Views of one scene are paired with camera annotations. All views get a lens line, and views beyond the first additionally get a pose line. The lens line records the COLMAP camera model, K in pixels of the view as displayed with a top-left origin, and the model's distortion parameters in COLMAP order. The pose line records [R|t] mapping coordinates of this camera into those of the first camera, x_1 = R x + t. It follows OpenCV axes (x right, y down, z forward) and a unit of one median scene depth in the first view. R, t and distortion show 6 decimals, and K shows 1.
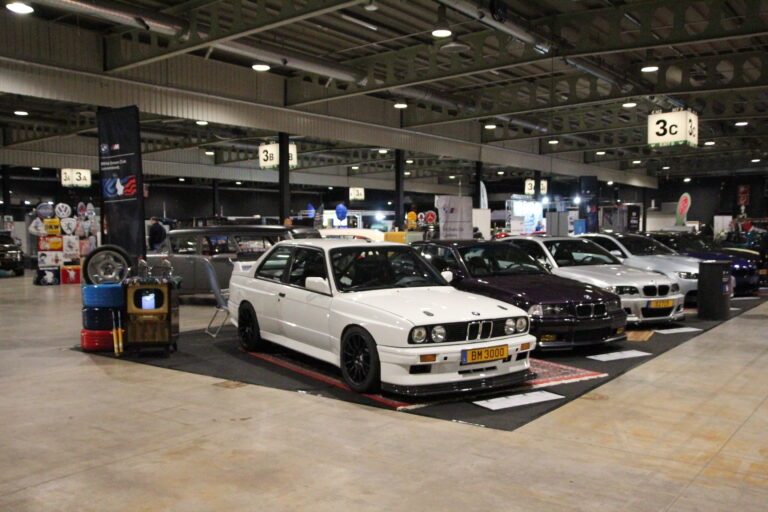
lens RADIAL K [[728.0, 0, 384.0], [0, 728.0, 256.0], [0, 0, 1]] dist [-0.076433, 0.163510]
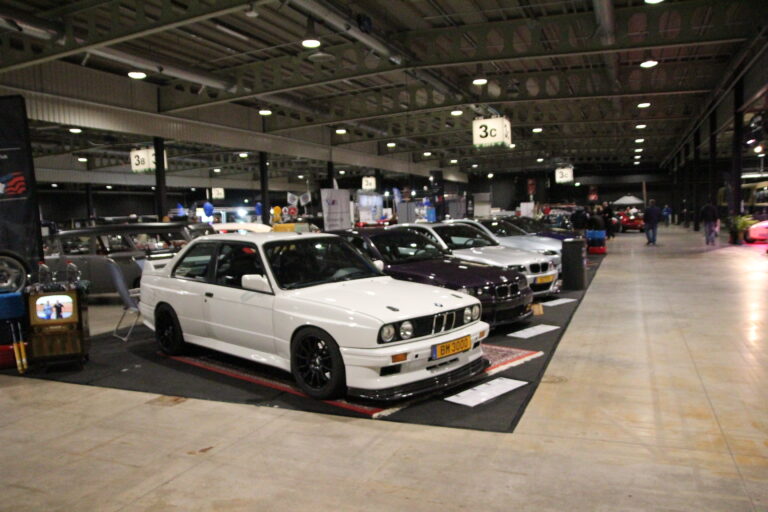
lens RADIAL K [[604.3, 0, 386.2], [0, 604.3, 263.1], [0, 0, 1]] dist [-0.136807, 0.113249]
pose [[0.969707, -0.050455, 0.239002, -0.044340], [0.042525, 0.998364, 0.038225, -0.002970], [-0.240539, -0.026904, 0.970267, 0.090316]]
